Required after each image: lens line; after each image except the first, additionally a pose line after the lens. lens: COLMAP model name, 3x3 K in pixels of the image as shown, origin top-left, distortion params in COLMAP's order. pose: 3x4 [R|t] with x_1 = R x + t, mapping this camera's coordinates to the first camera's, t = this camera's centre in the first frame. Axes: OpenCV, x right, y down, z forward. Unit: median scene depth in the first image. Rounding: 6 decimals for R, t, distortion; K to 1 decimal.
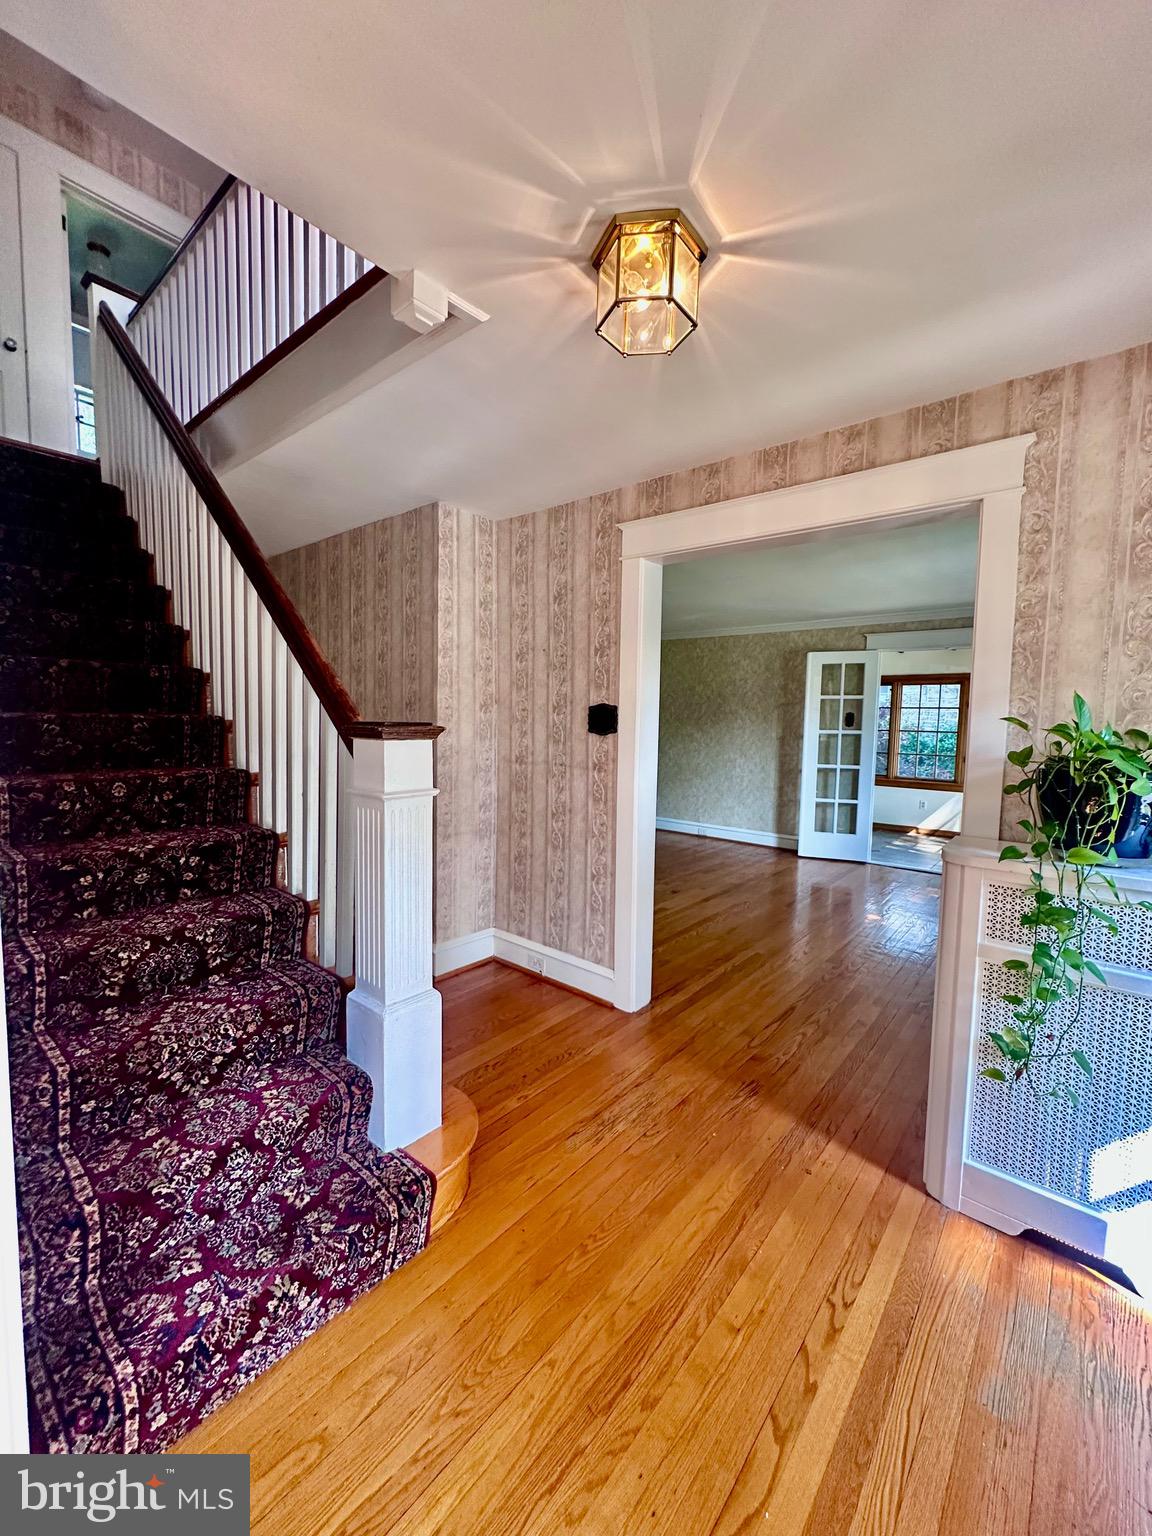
lens RADIAL K [[610.7, 0, 574.9], [0, 610.7, 766.1], [0, 0, 1]] dist [-0.004178, -0.000762]
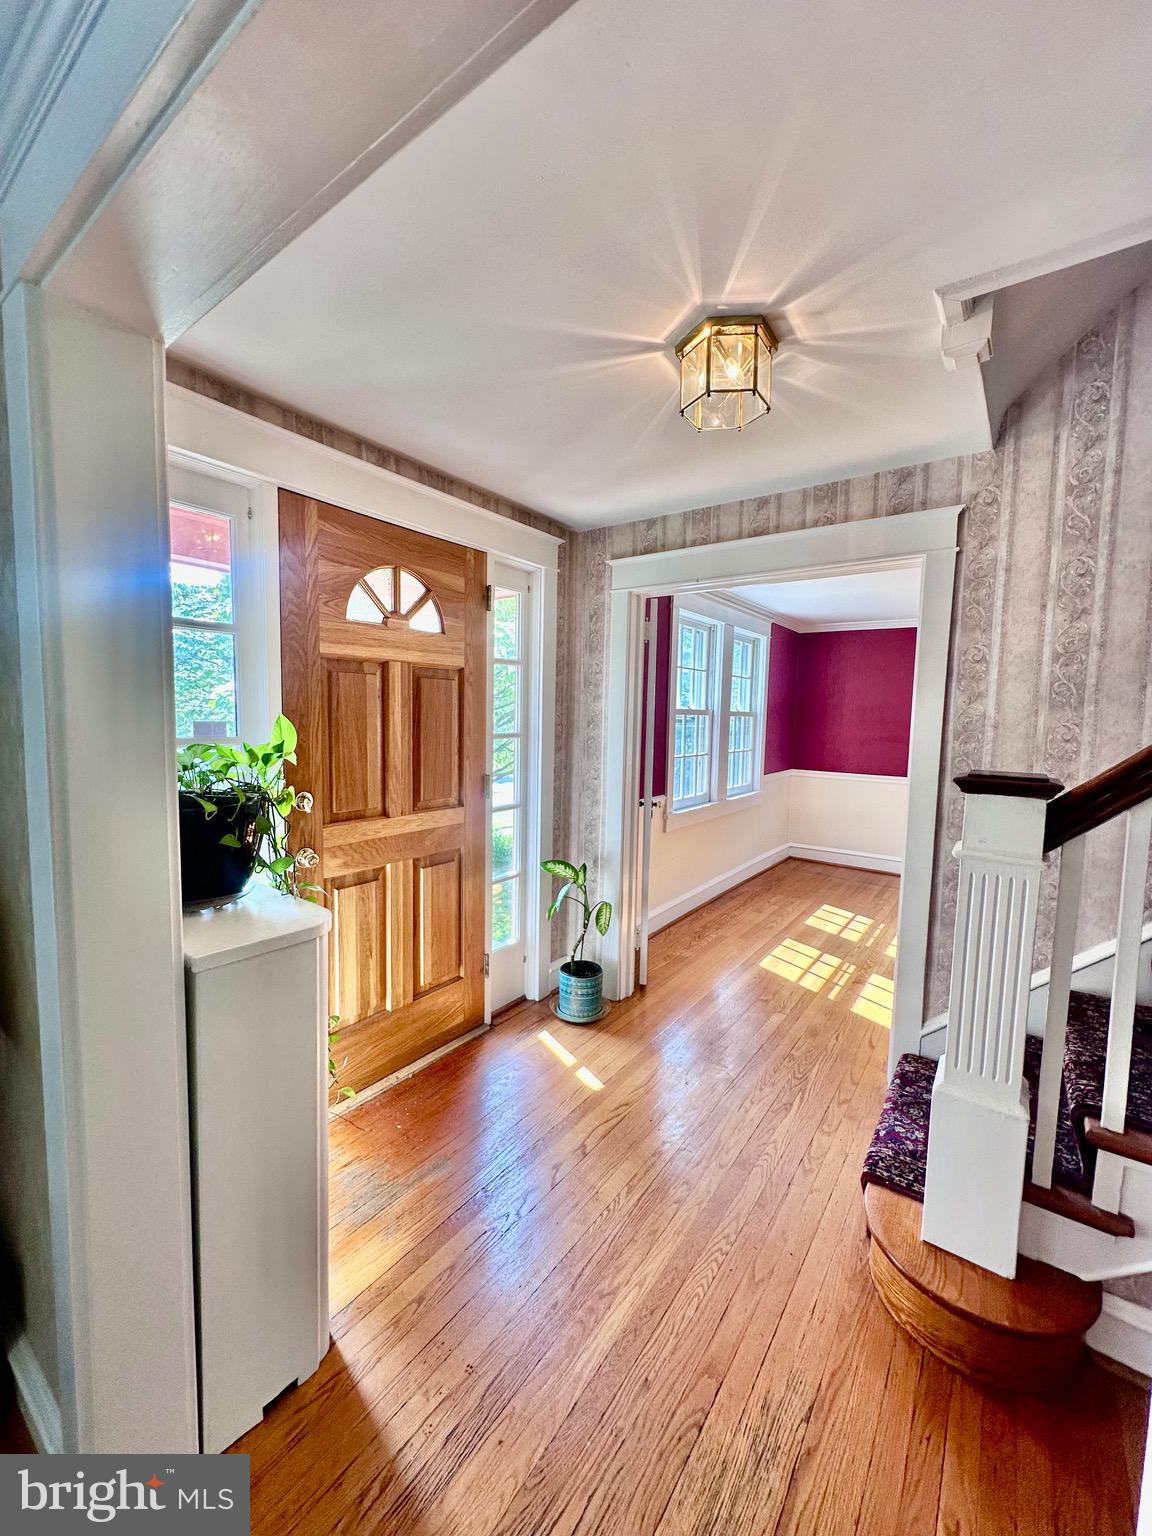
lens RADIAL K [[610.7, 0, 574.9], [0, 610.7, 766.1], [0, 0, 1]] dist [-0.004178, -0.000762]
pose [[-0.996239, -0.036496, -0.078582, 0.453216], [-0.049172, 0.984905, 0.165966, -0.232612], [0.071339, 0.169206, -0.982996, 2.133779]]
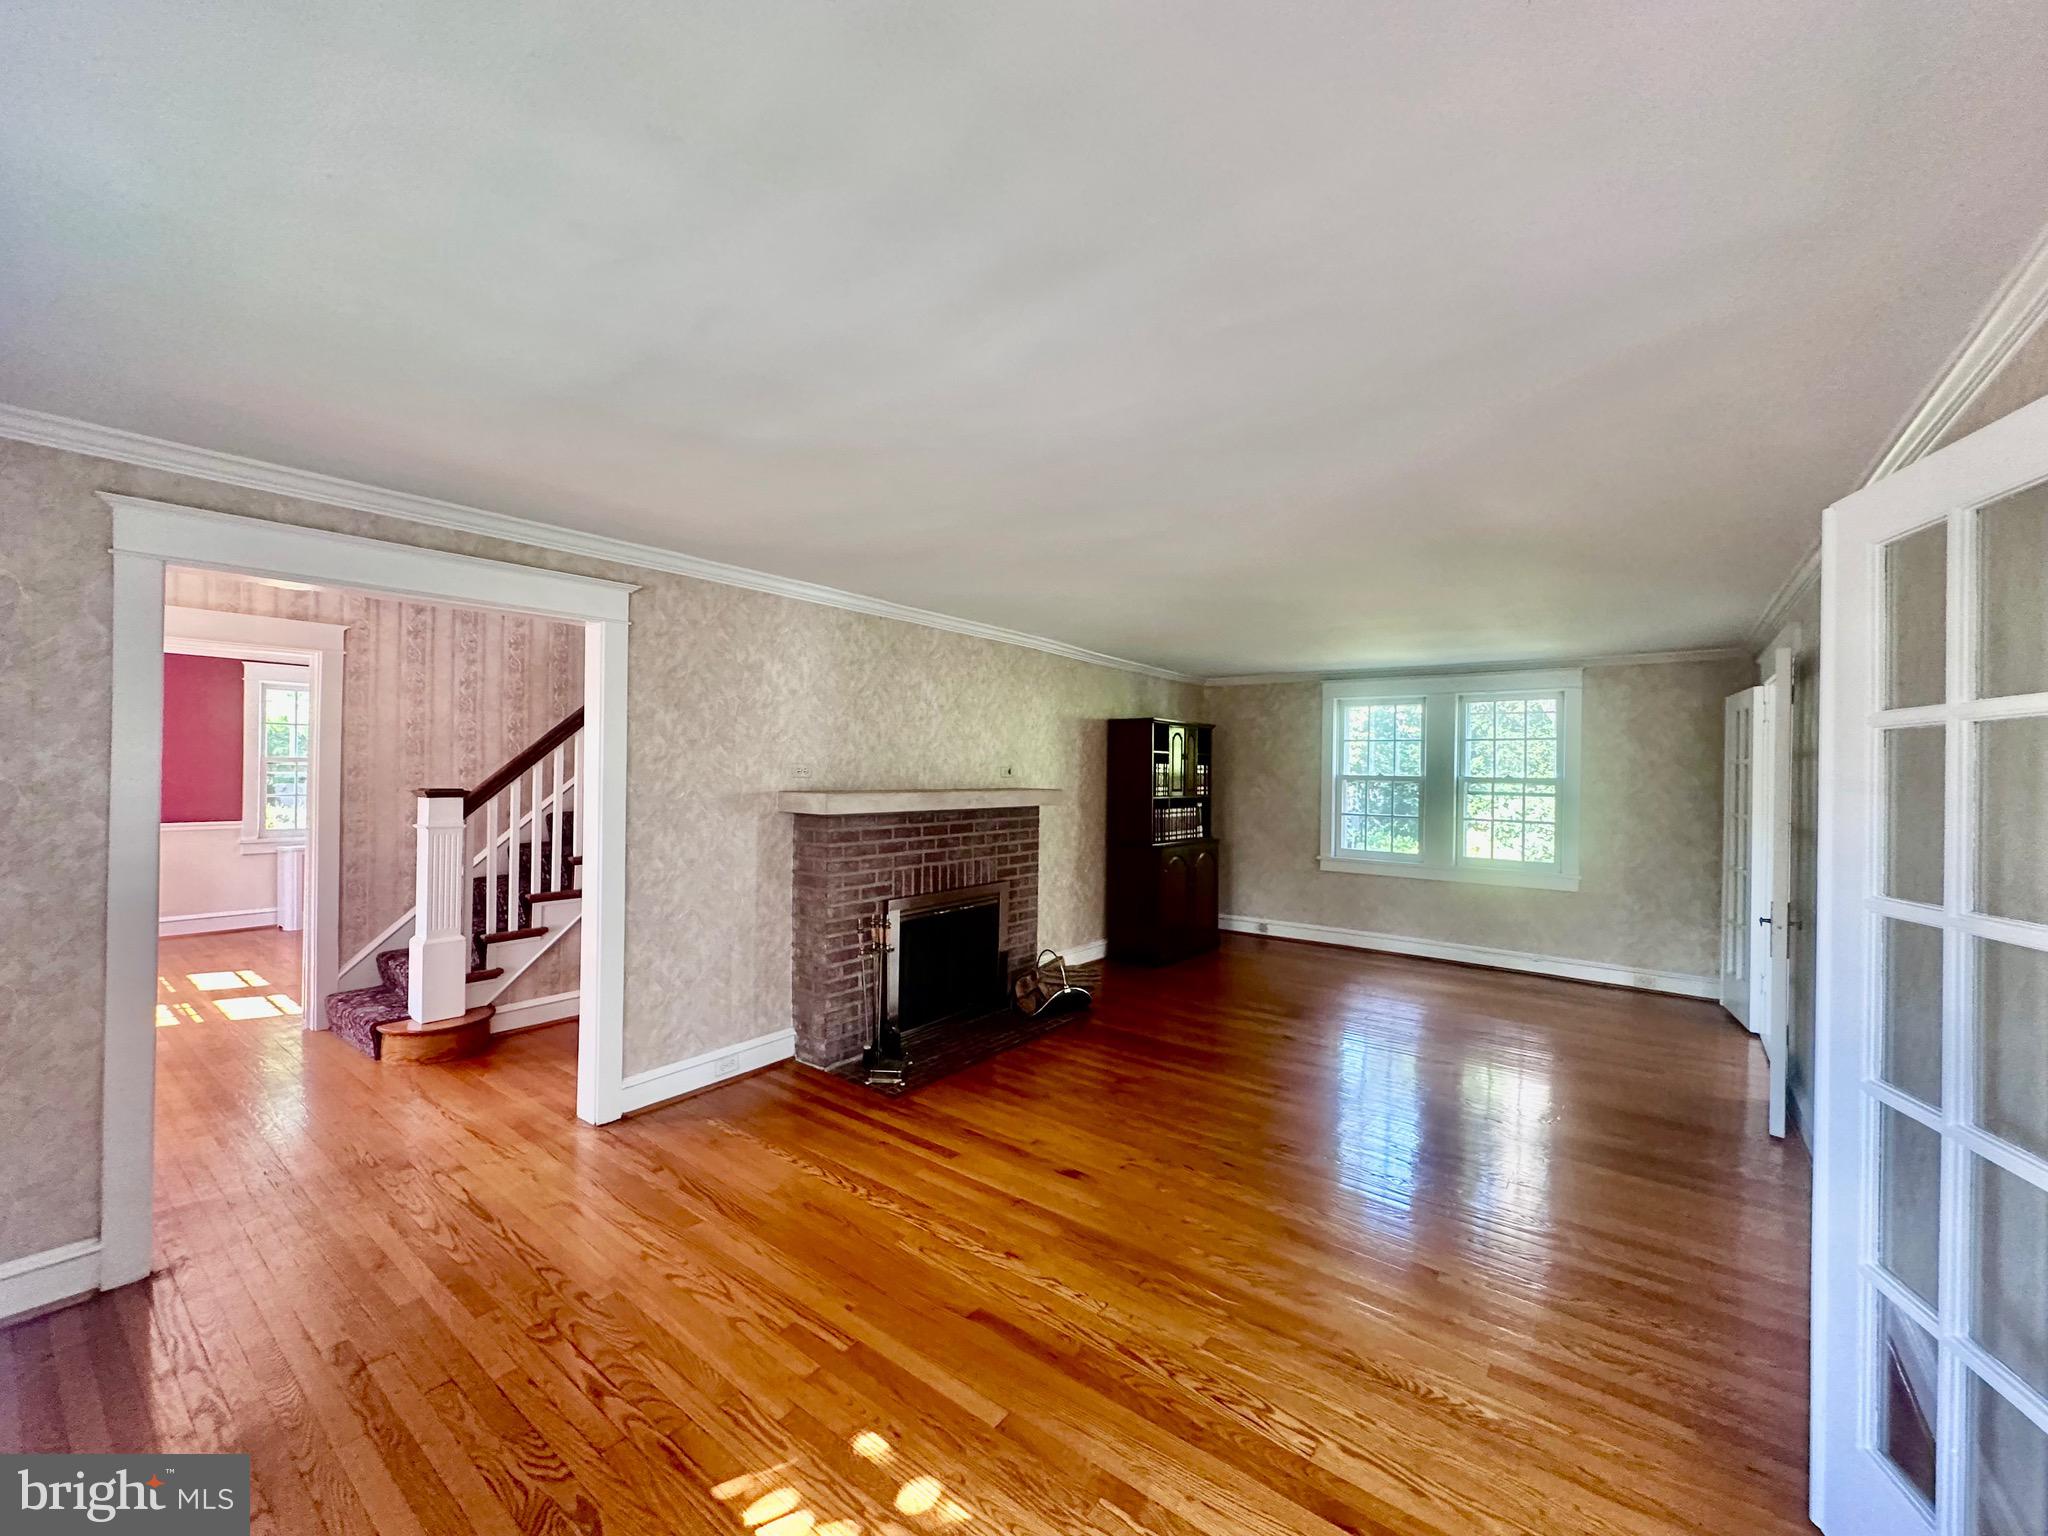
lens RADIAL K [[814.3, 0, 1026.0], [0, 814.3, 771.7], [0, 0, 1]] dist [-0.004178, -0.000762]
pose [[0.063009, -0.018862, -0.997835, 2.738576], [-0.100739, 0.994595, -0.025162, -0.287152], [0.992916, 0.102107, 0.060768, 3.116568]]
